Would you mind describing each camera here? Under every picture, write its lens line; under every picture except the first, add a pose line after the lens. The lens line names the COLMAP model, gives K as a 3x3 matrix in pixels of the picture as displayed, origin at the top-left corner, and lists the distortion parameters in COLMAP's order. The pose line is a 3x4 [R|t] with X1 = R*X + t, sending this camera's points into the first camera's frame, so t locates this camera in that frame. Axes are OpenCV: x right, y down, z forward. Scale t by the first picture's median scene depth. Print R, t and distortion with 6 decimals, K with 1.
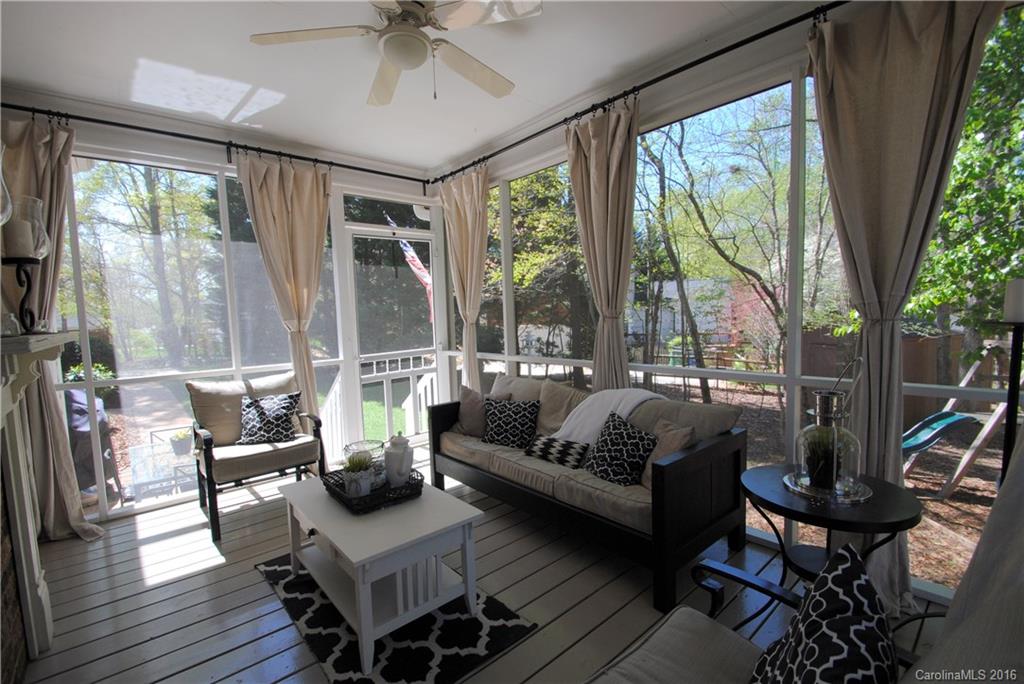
lens RADIAL K [[450.1, 0, 498.6], [0, 450.1, 349.6], [0, 0, 1]] dist [0.010423, -0.015436]
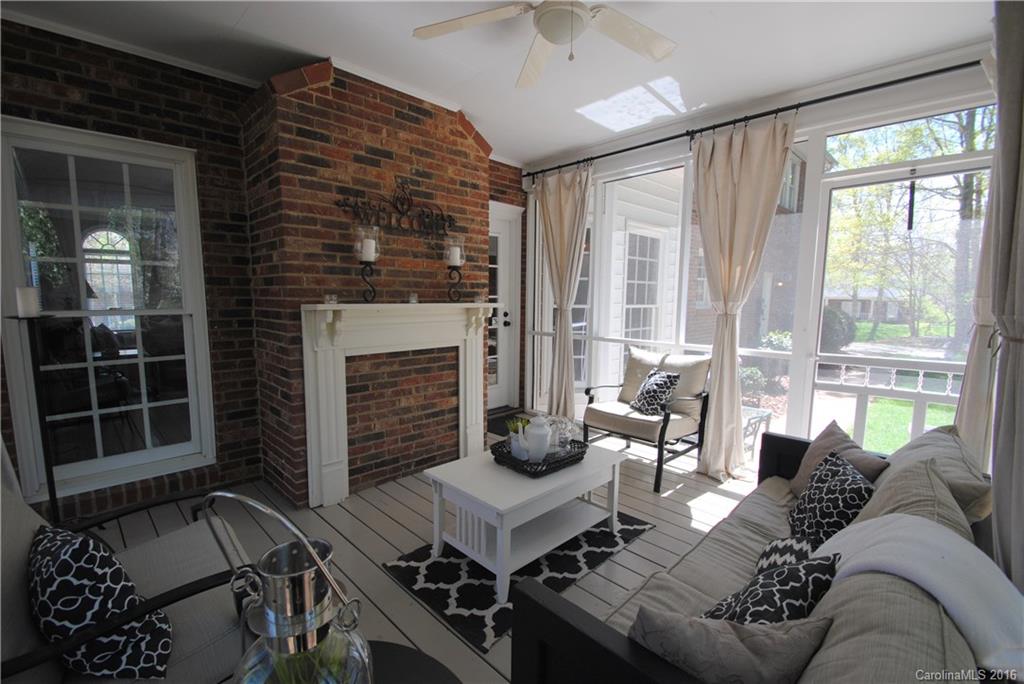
lens RADIAL K [[450.1, 0, 498.6], [0, 450.1, 349.6], [0, 0, 1]] dist [0.010423, -0.015436]
pose [[0.053267, 0.150691, -0.987145, 0.535043], [-0.087511, 0.985449, 0.145710, -0.072778], [0.994738, 0.078625, 0.065679, 0.554778]]
